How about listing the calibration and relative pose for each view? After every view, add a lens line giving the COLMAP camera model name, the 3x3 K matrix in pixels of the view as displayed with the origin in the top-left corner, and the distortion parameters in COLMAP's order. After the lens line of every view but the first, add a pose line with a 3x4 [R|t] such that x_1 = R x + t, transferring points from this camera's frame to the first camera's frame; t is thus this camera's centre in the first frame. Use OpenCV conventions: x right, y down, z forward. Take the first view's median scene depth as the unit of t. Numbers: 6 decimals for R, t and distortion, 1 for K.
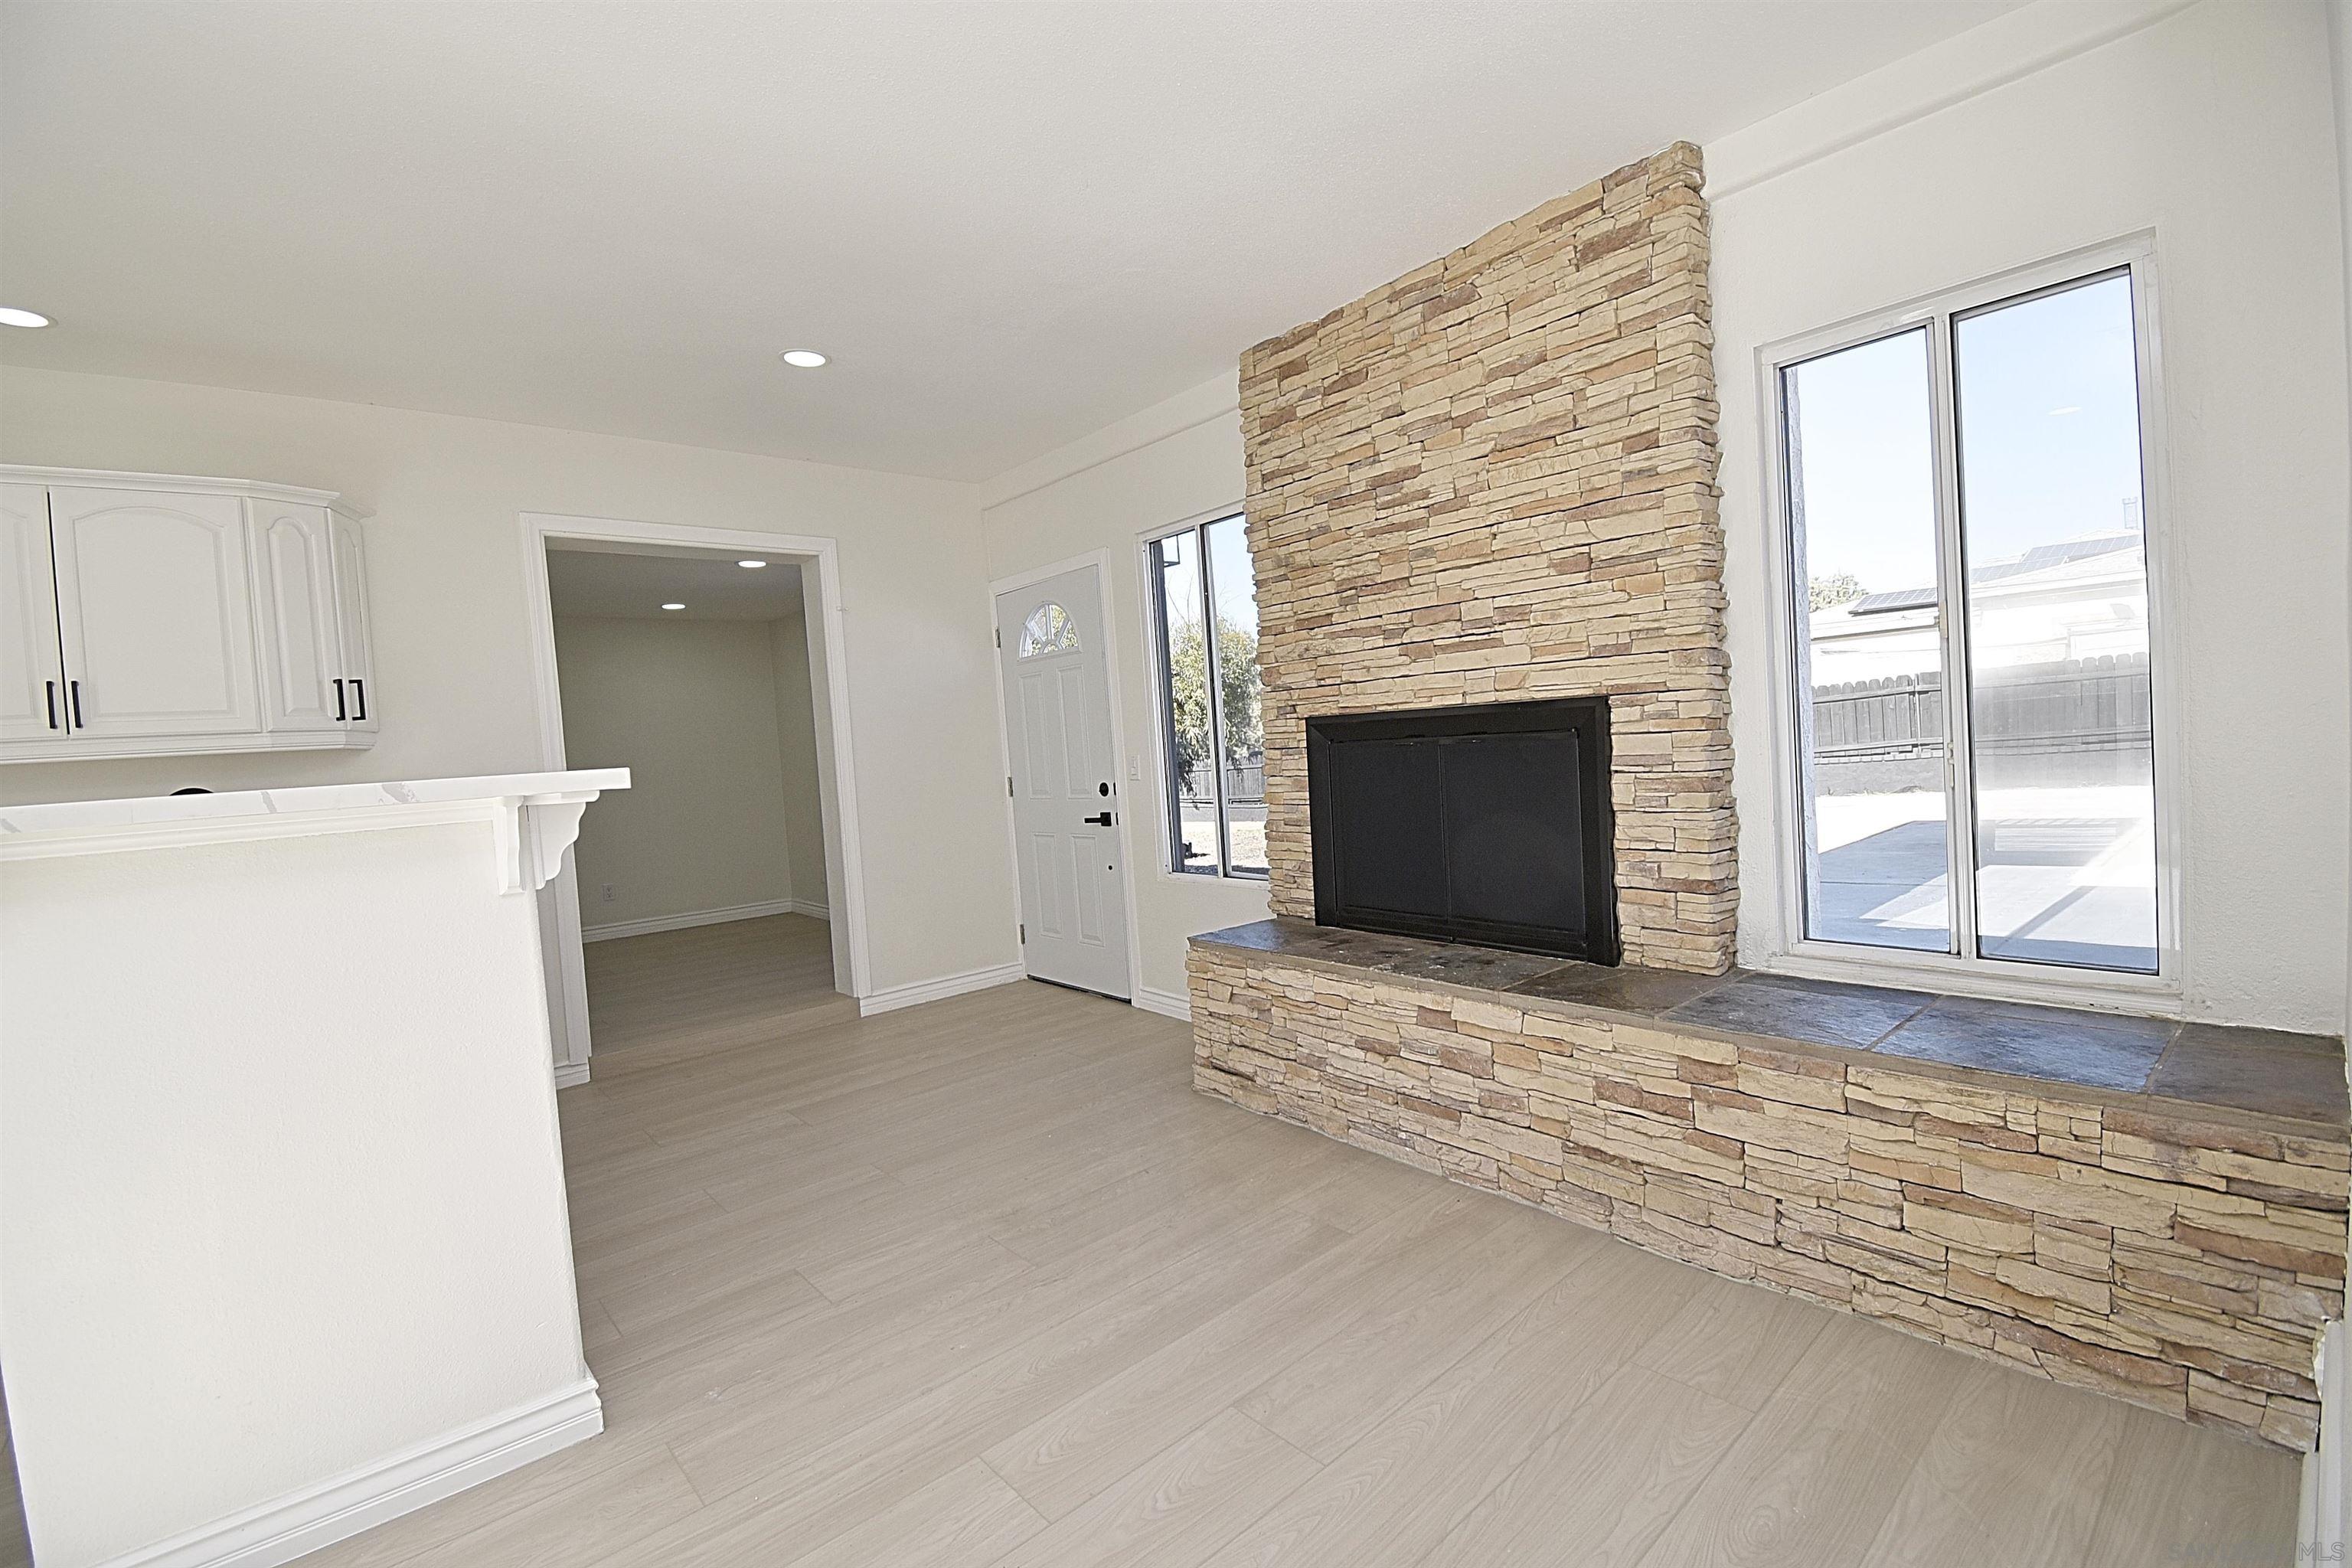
lens RADIAL K [[1026.0, 0, 1179.2], [0, 1026.0, 780.5], [0, 0, 1]] dist [0.015477, -0.021762]
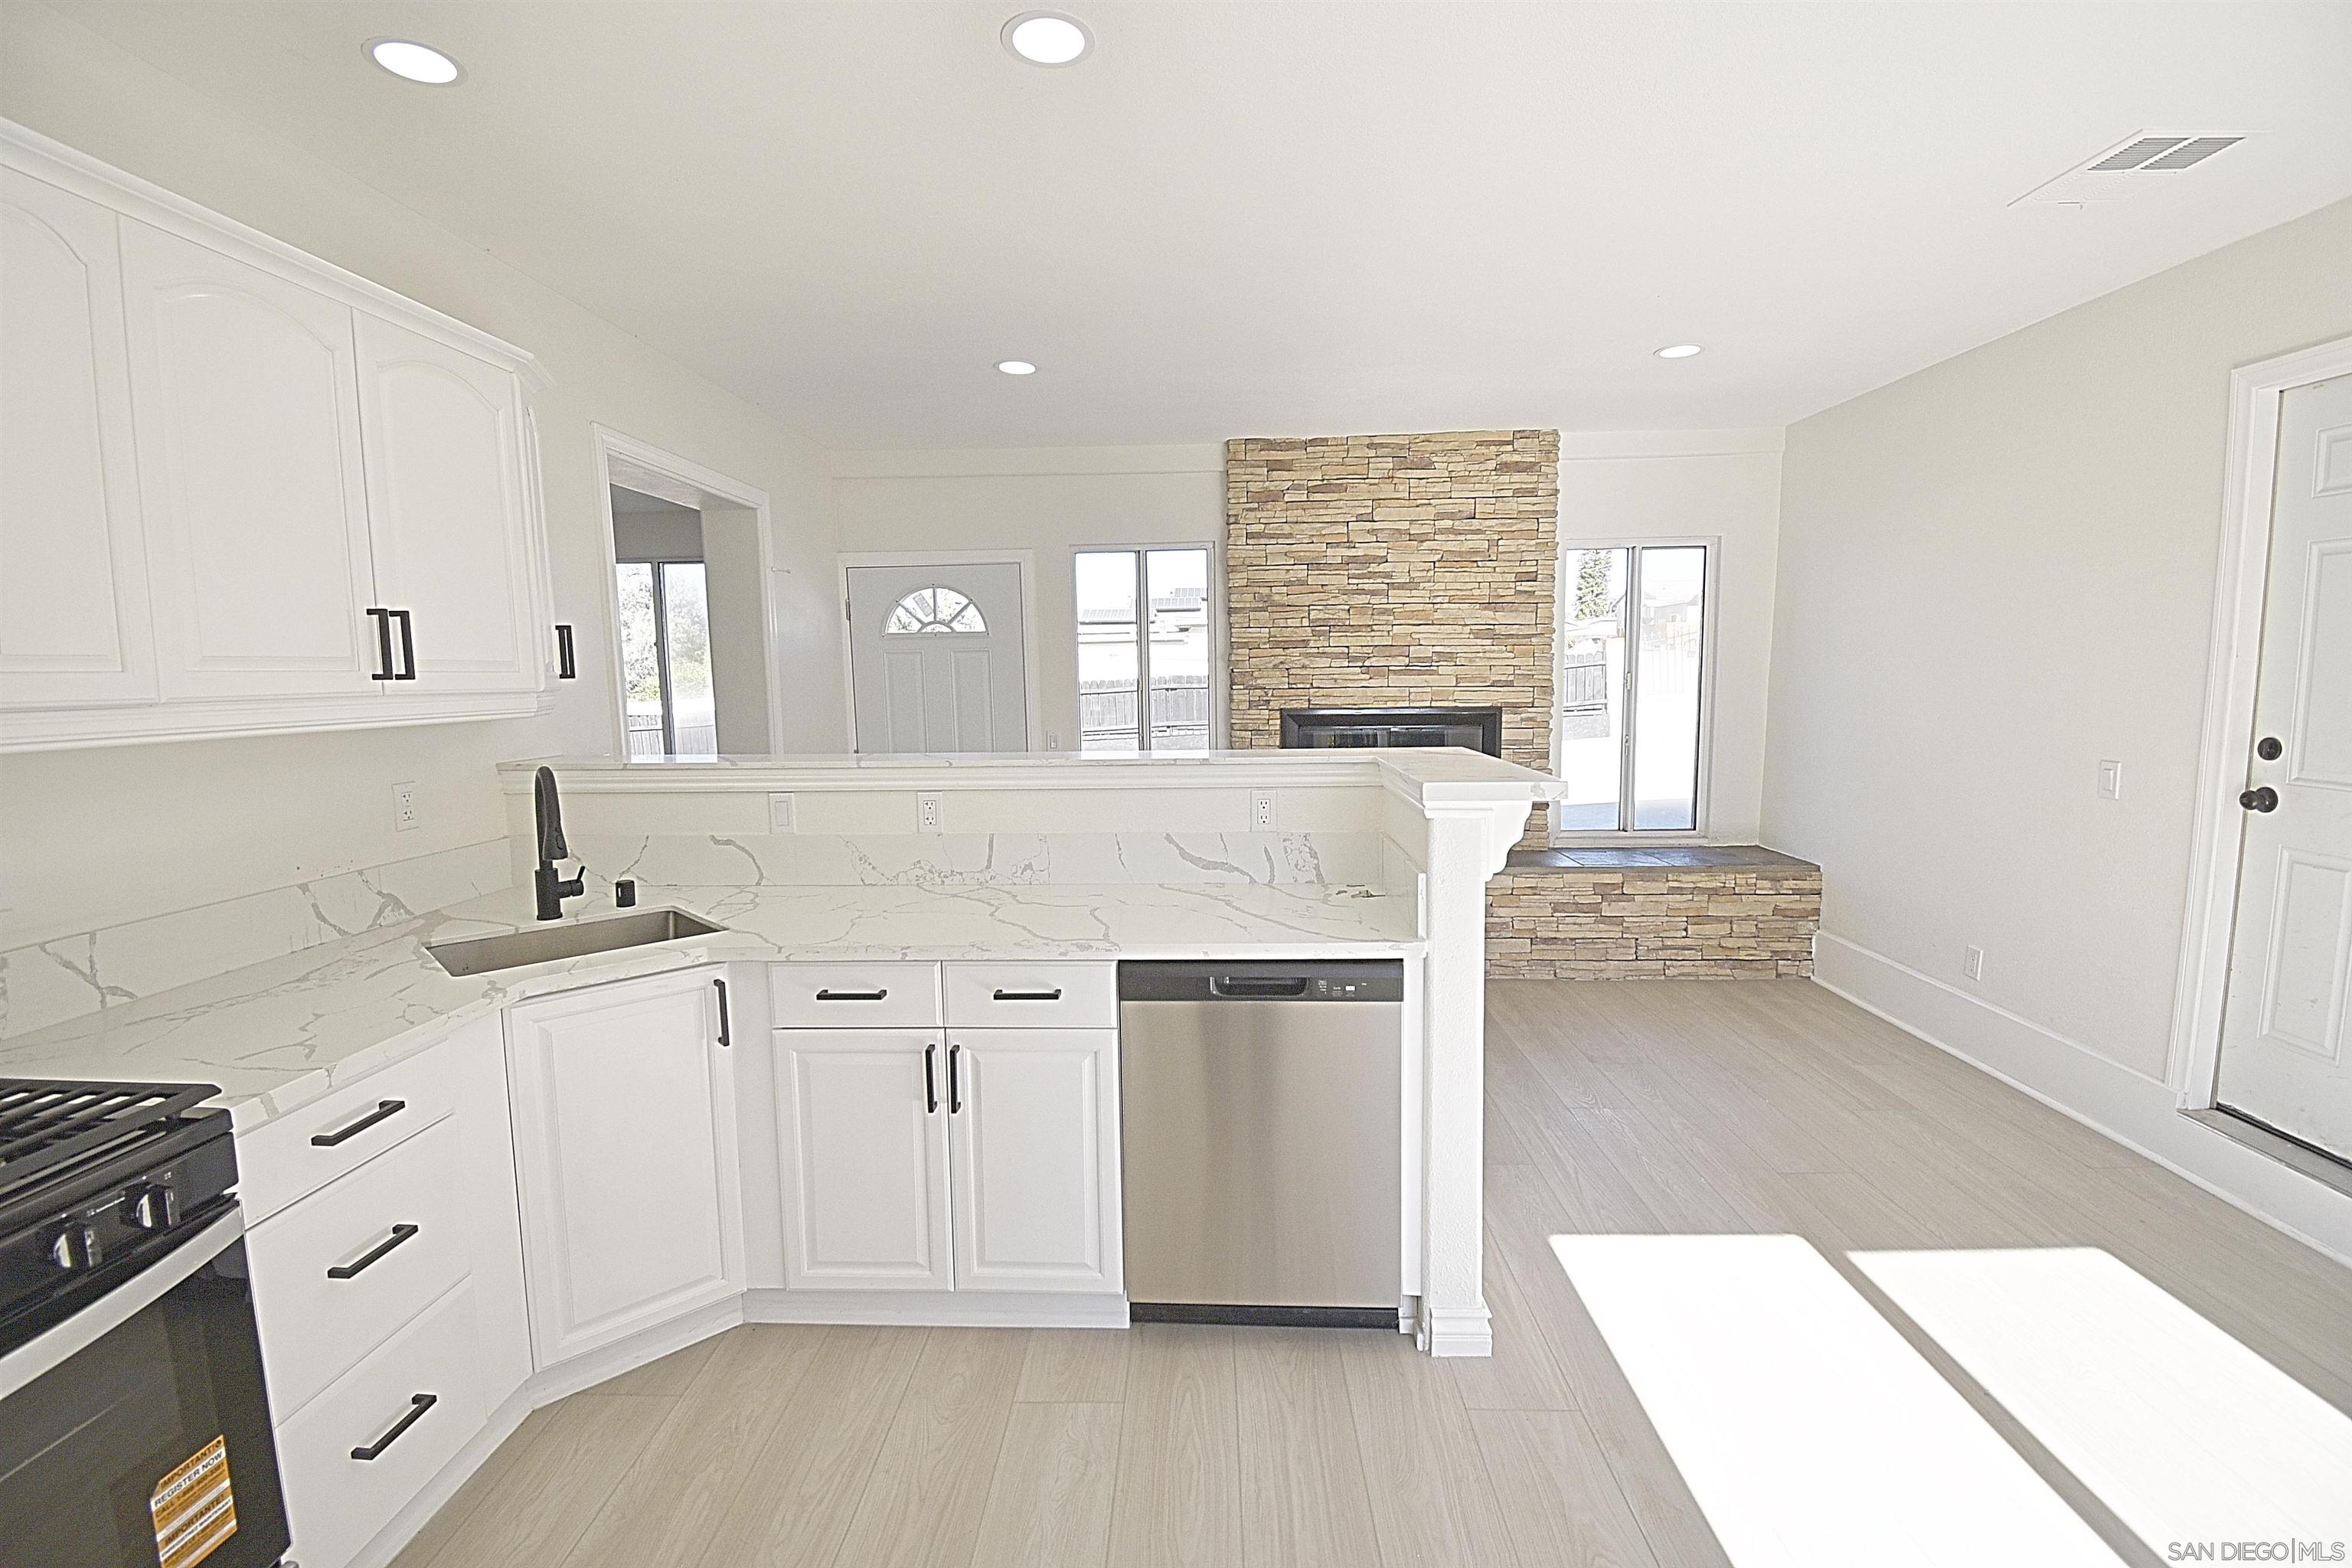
lens RADIAL K [[1026.0, 0, 1179.6], [0, 1026.0, 779.3], [0, 0, 1]] dist [0.015477, -0.021762]
pose [[0.680399, -0.020522, 0.732555, -1.152345], [0.000161, 0.999612, 0.027853, -0.003662], [-0.732842, -0.018833, 0.680138, 0.134878]]
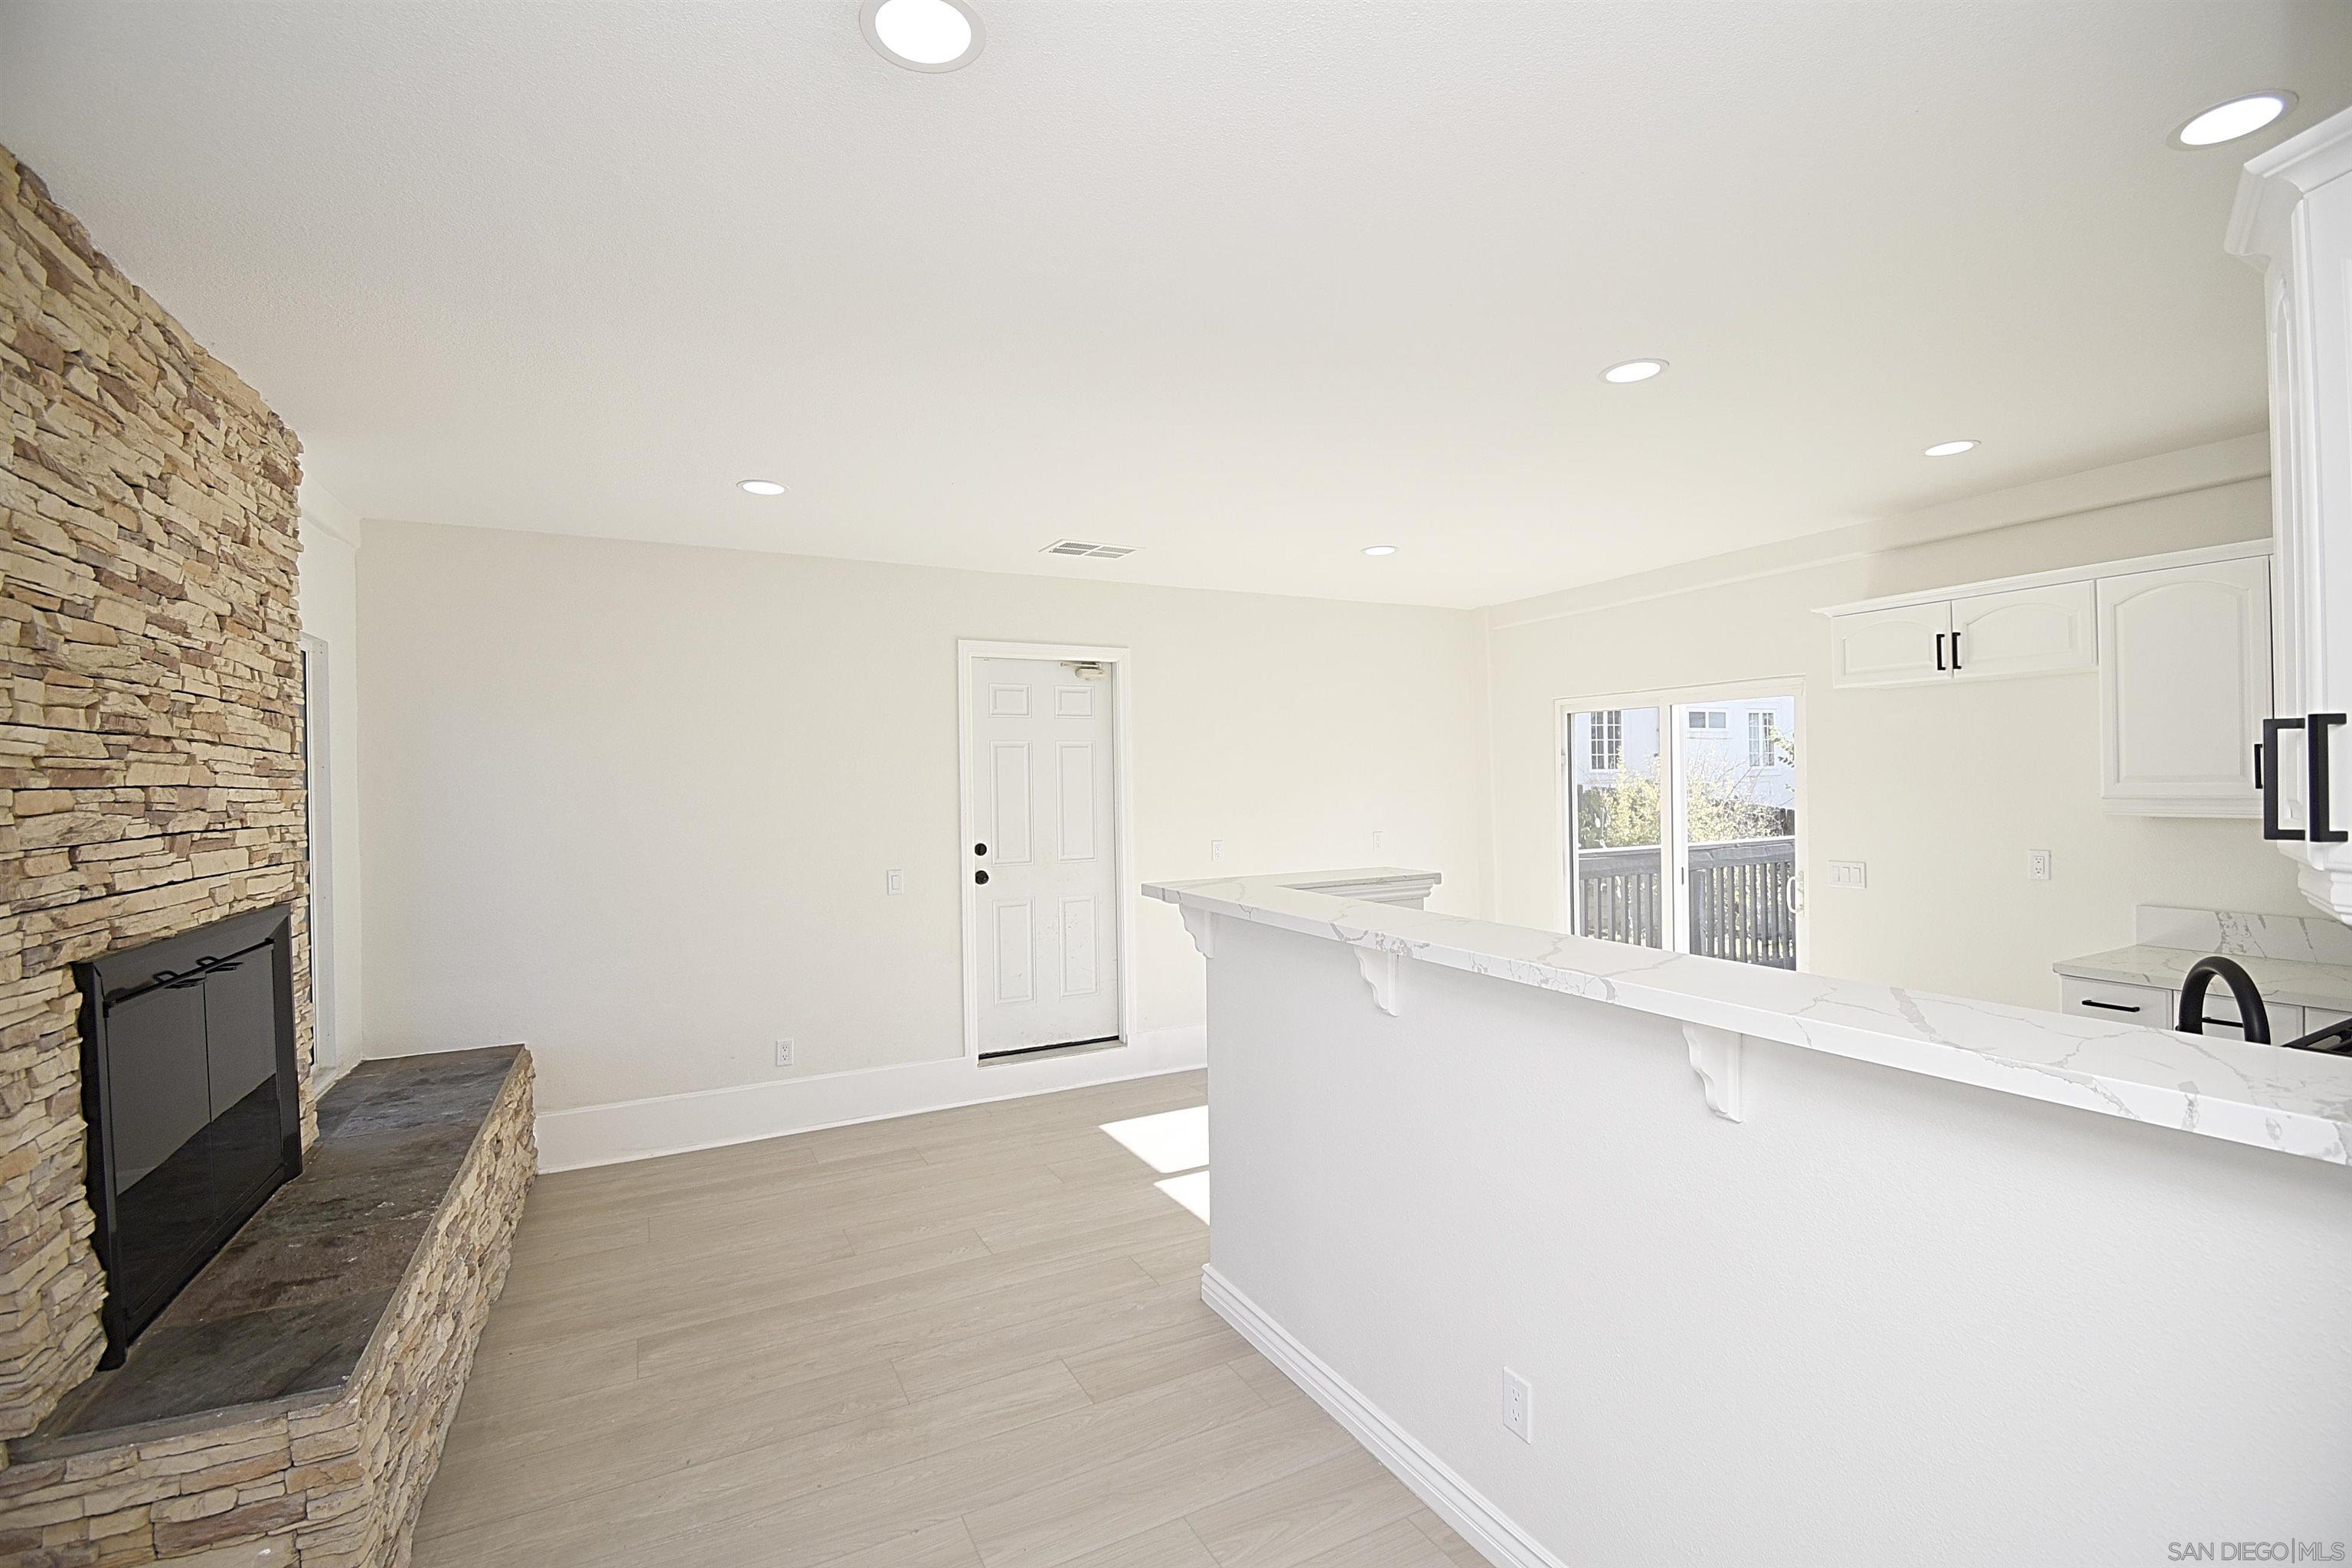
lens RADIAL K [[1026.0, 0, 1183.8], [0, 1026.0, 778.9], [0, 0, 1]] dist [0.015477, -0.021762]
pose [[-0.969692, 0.081948, 0.230179, -0.580466], [0.090522, 0.995531, 0.026919, -0.129272], [-0.226944, 0.046940, -0.972776, 1.512965]]
